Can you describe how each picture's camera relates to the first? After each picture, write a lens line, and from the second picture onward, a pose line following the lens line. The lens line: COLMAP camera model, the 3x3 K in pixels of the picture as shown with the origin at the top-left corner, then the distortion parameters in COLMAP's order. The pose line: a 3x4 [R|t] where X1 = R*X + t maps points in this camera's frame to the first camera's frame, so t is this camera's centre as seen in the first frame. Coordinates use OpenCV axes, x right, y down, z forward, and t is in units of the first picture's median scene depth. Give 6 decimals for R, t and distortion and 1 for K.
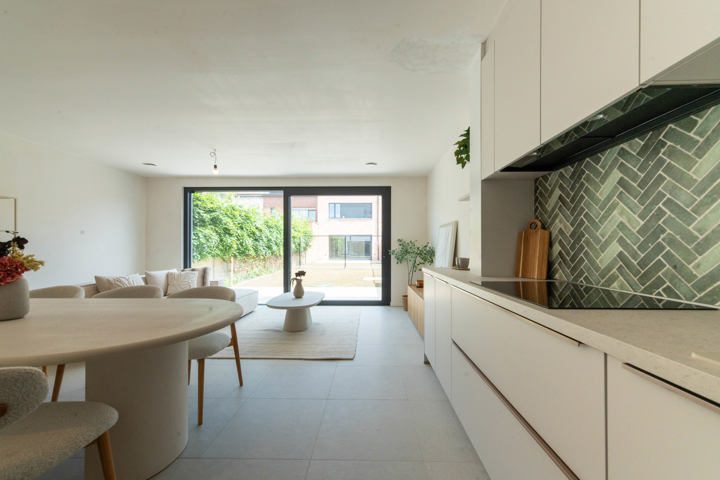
lens RADIAL K [[304.7, 0, 365.1], [0, 304.7, 238.0], [0, 0, 1]] dist [0.000302, -0.000023]
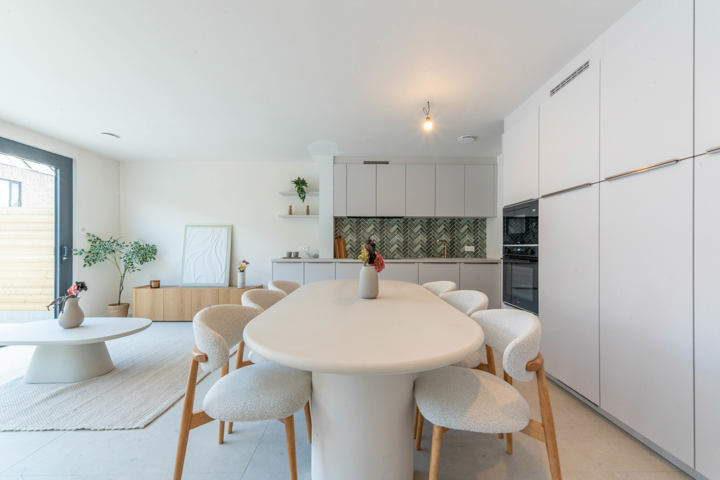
lens RADIAL K [[281.2, 0, 360.2], [0, 281.2, 241.2], [0, 0, 1]] dist [0.000694, 0.000249]
pose [[-0.000444, 0.017578, 0.999845, -0.594453], [-0.036988, 0.999161, -0.017582, 0.010651], [-0.999316, -0.036990, 0.000206, 0.328672]]
